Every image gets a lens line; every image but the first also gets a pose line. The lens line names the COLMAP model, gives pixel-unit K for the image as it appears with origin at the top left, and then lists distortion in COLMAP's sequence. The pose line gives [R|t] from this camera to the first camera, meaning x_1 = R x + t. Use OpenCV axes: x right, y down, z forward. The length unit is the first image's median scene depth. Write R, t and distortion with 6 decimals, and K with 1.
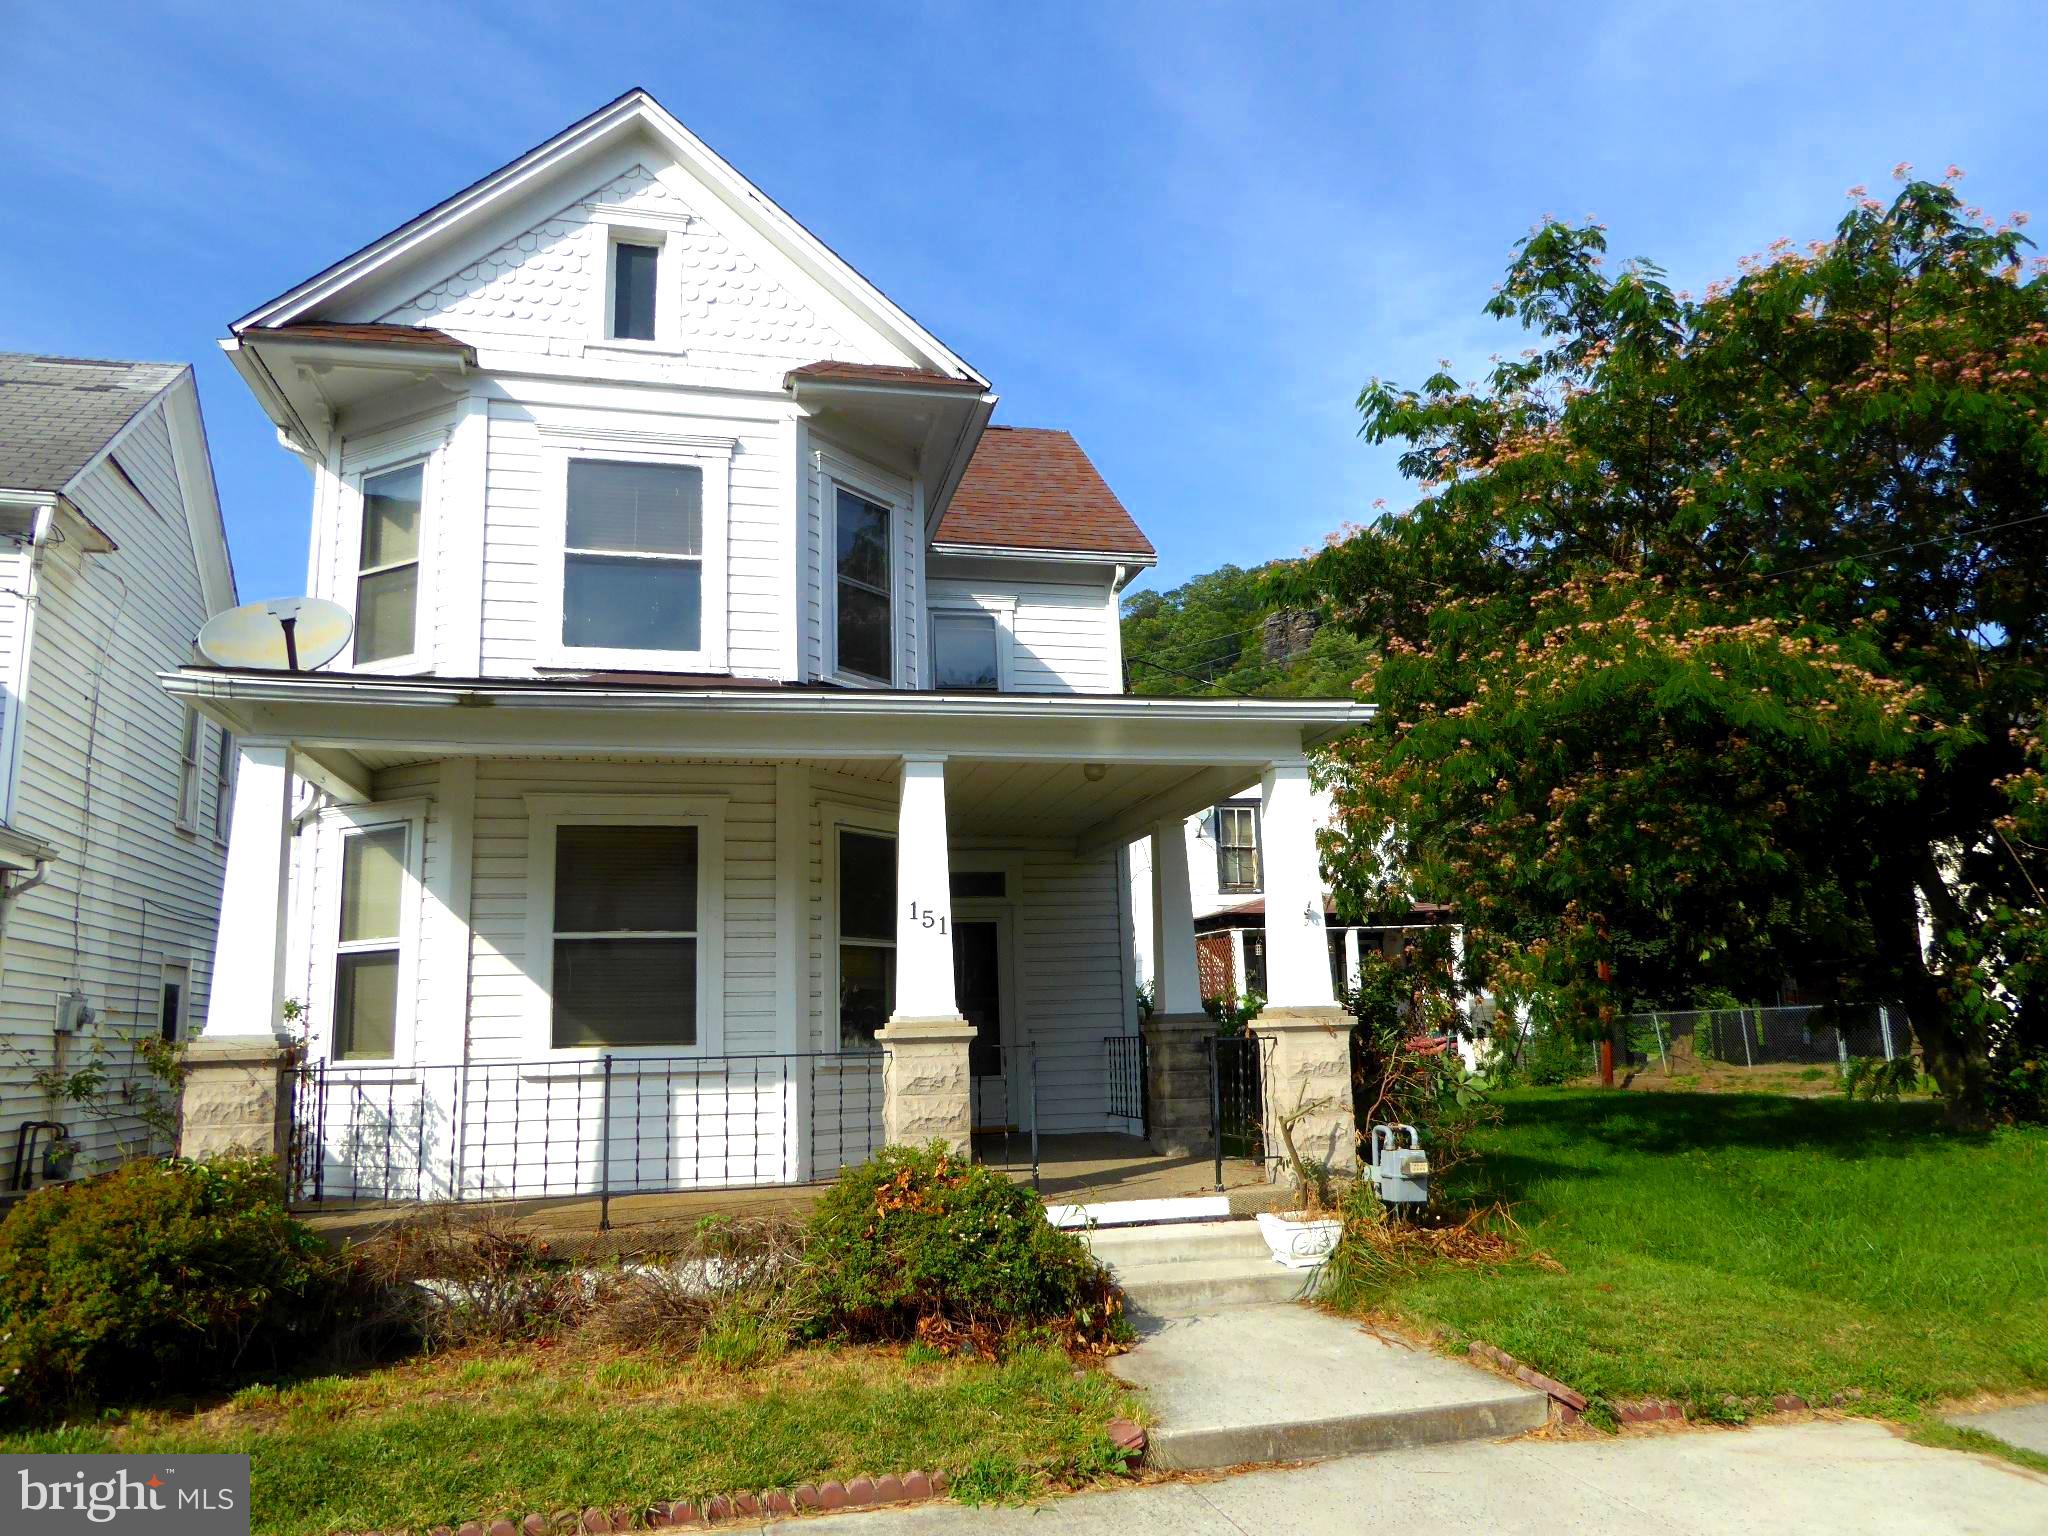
lens RADIAL K [[1474.9, 0, 1041.3], [0, 1474.9, 780.2], [0, 0, 1]] dist [-0.029079, 0.022172]
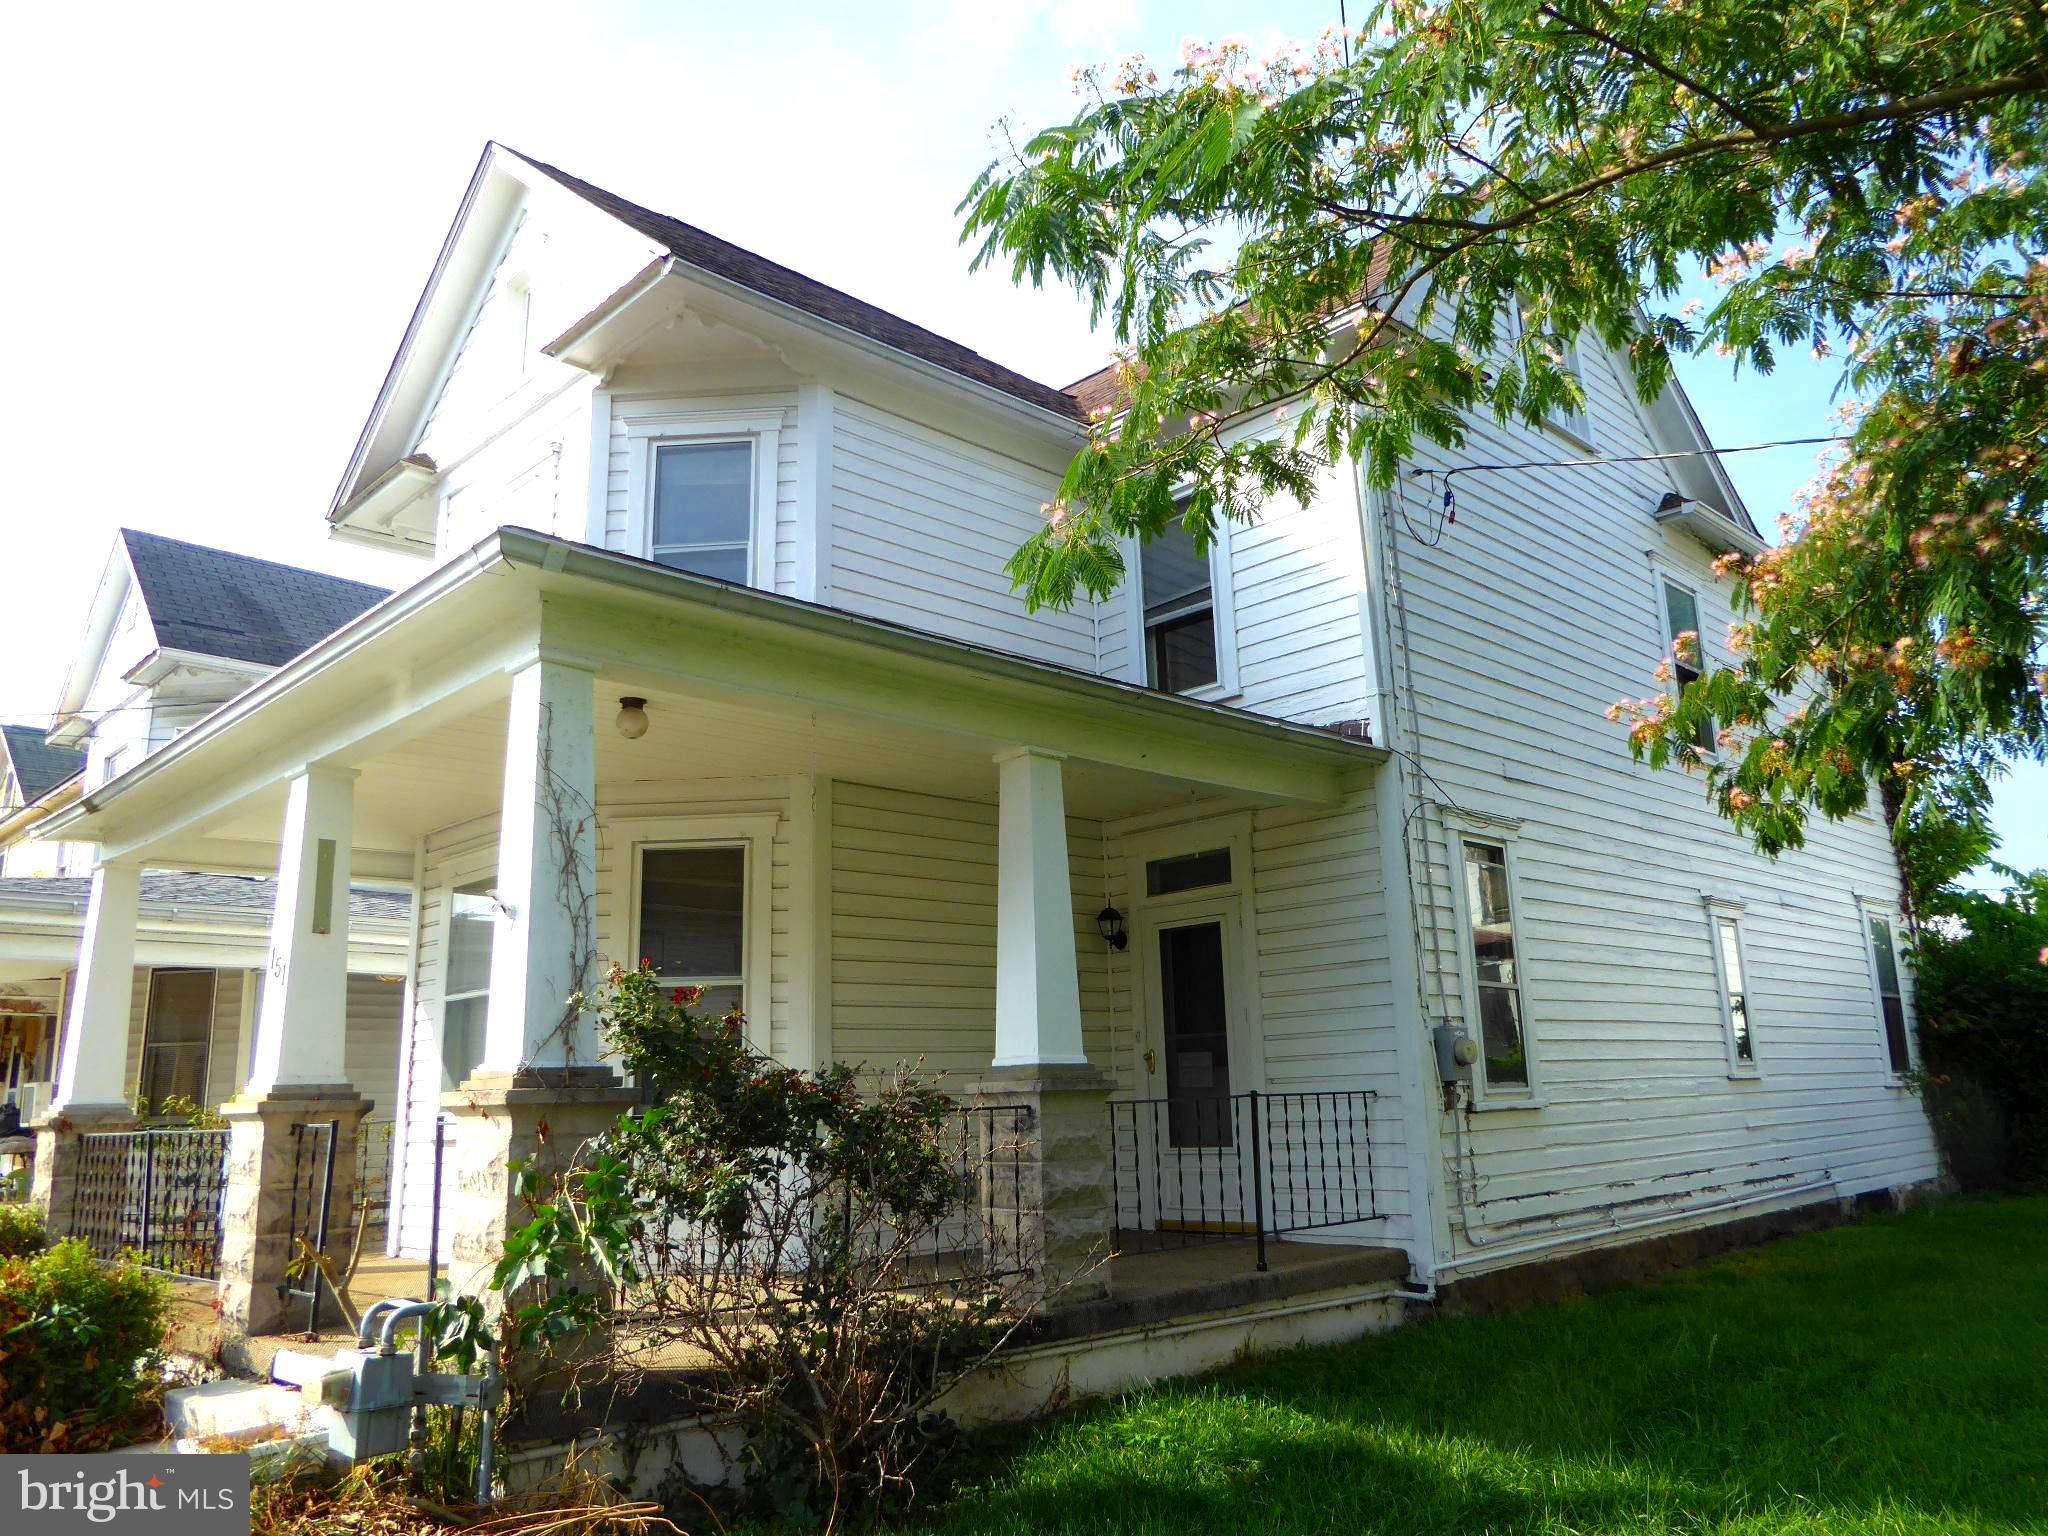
lens RADIAL K [[1474.9, 0, 1029.7], [0, 1474.9, 764.0], [0, 0, 1]] dist [-0.029079, 0.022172]
pose [[0.520809, -0.180315, -0.834413, 0.702769], [0.161085, 0.980637, -0.111370, 0.118743], [0.838338, -0.076408, 0.539770, 0.772235]]
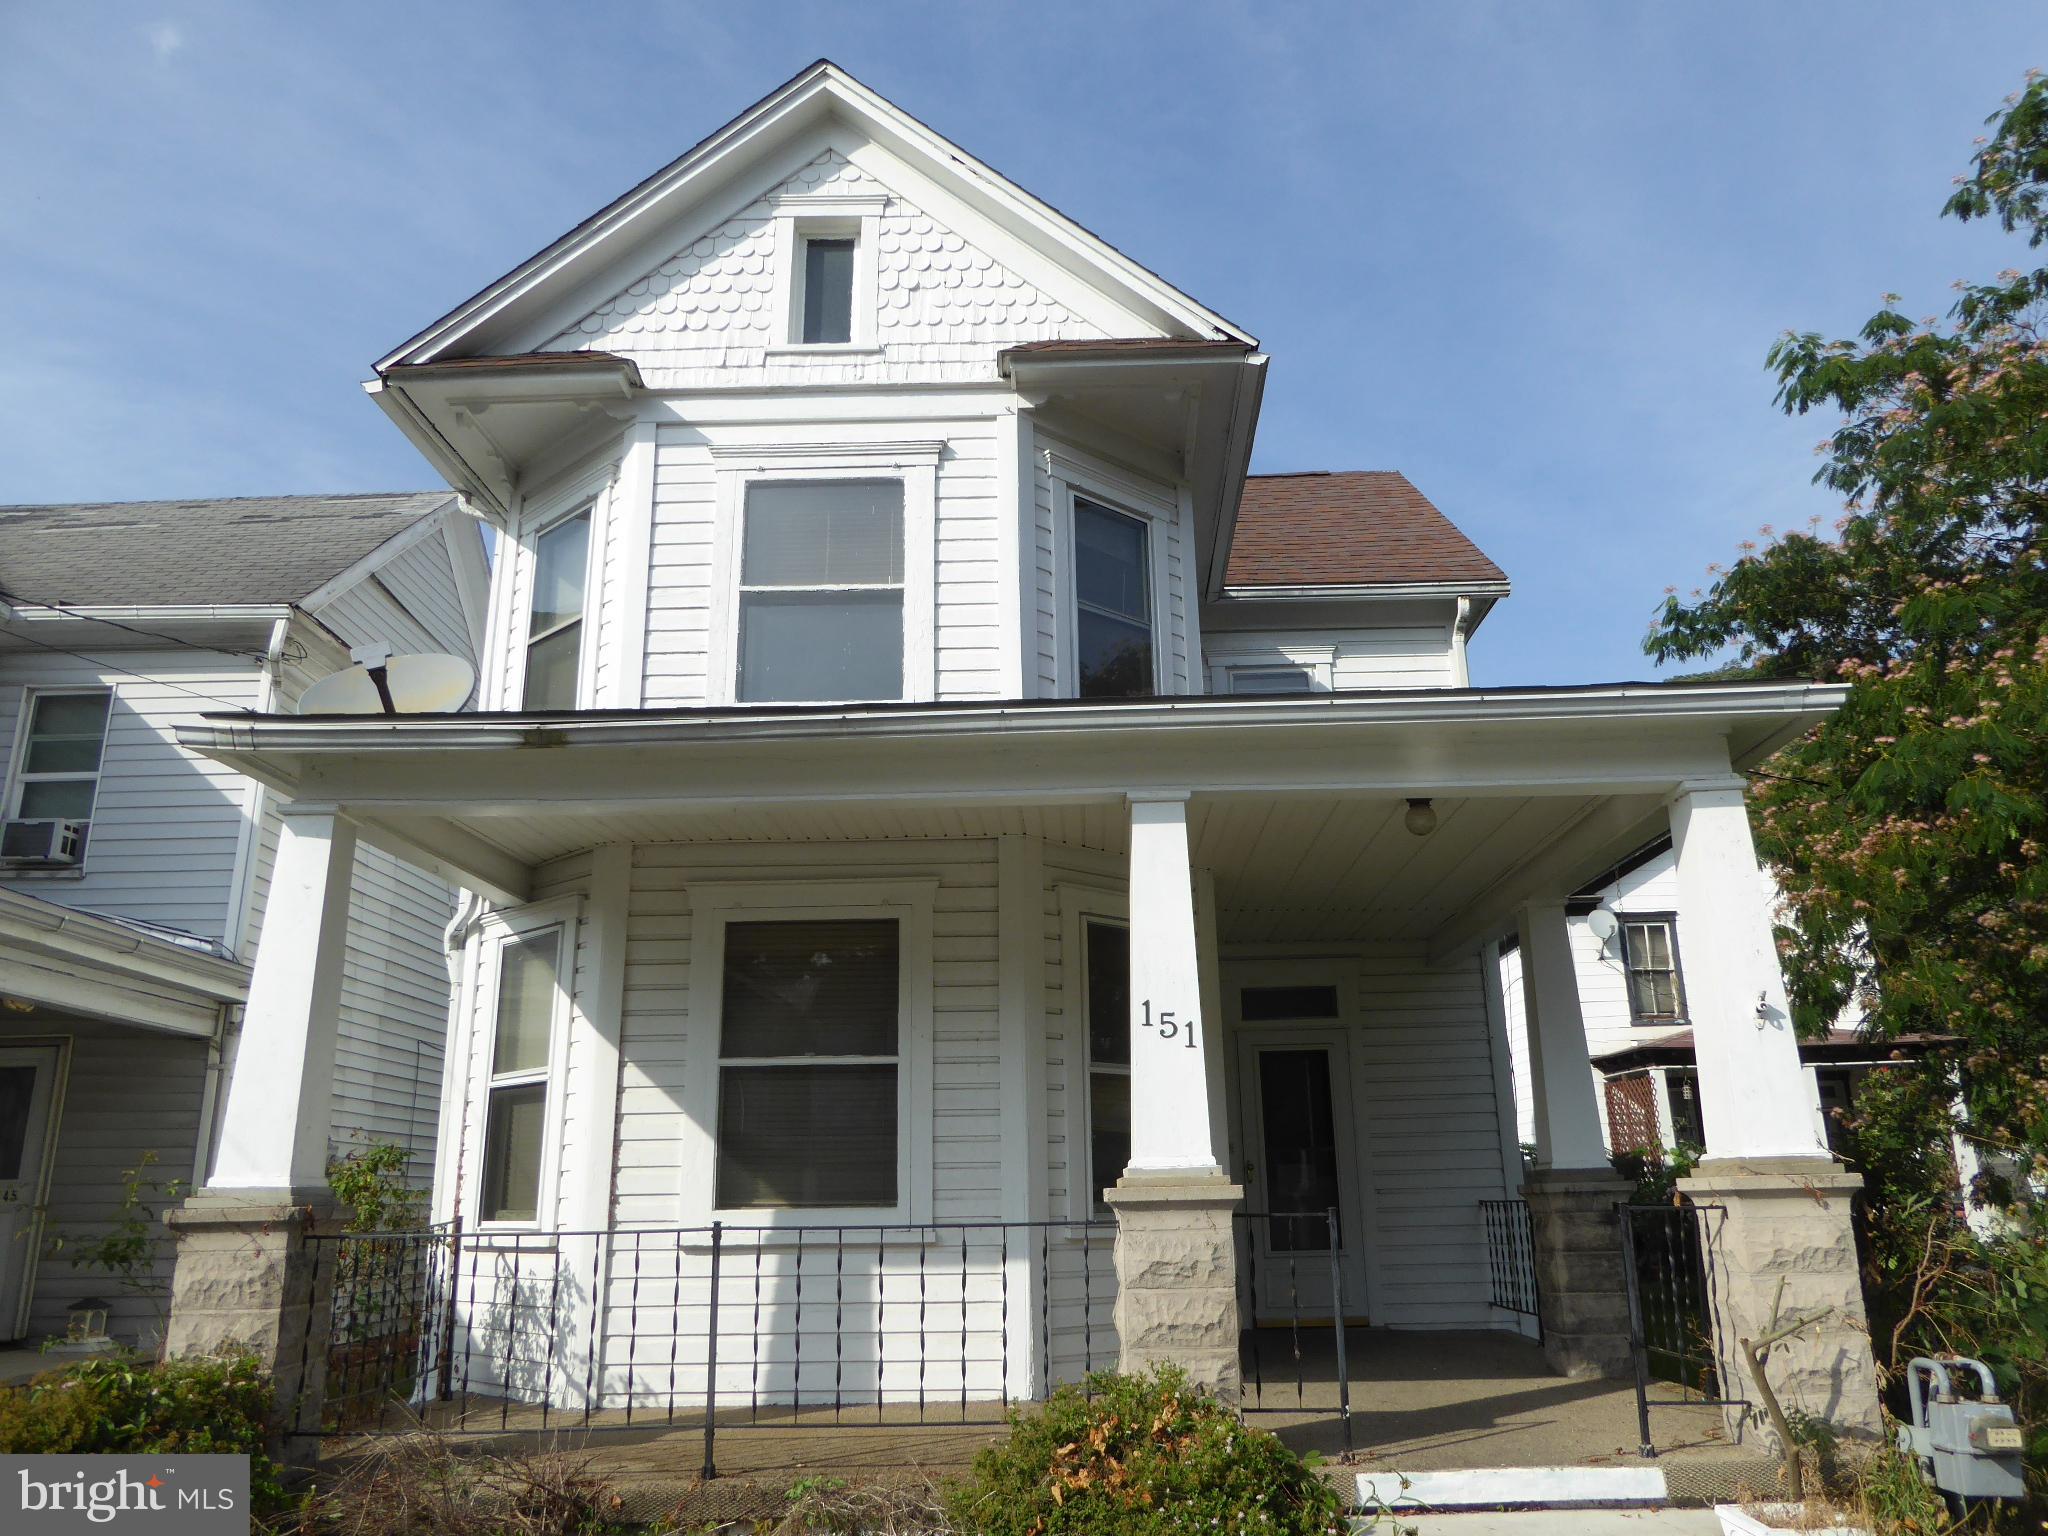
lens RADIAL K [[1474.9, 0, 1037.6], [0, 1474.9, 779.4], [0, 0, 1]] dist [-0.029079, 0.022172]
pose [[0.965402, -0.060108, -0.253745, 0.039067], [0.033712, 0.993674, -0.107122, 0.043183], [0.258578, 0.094861, 0.961321, 0.261609]]
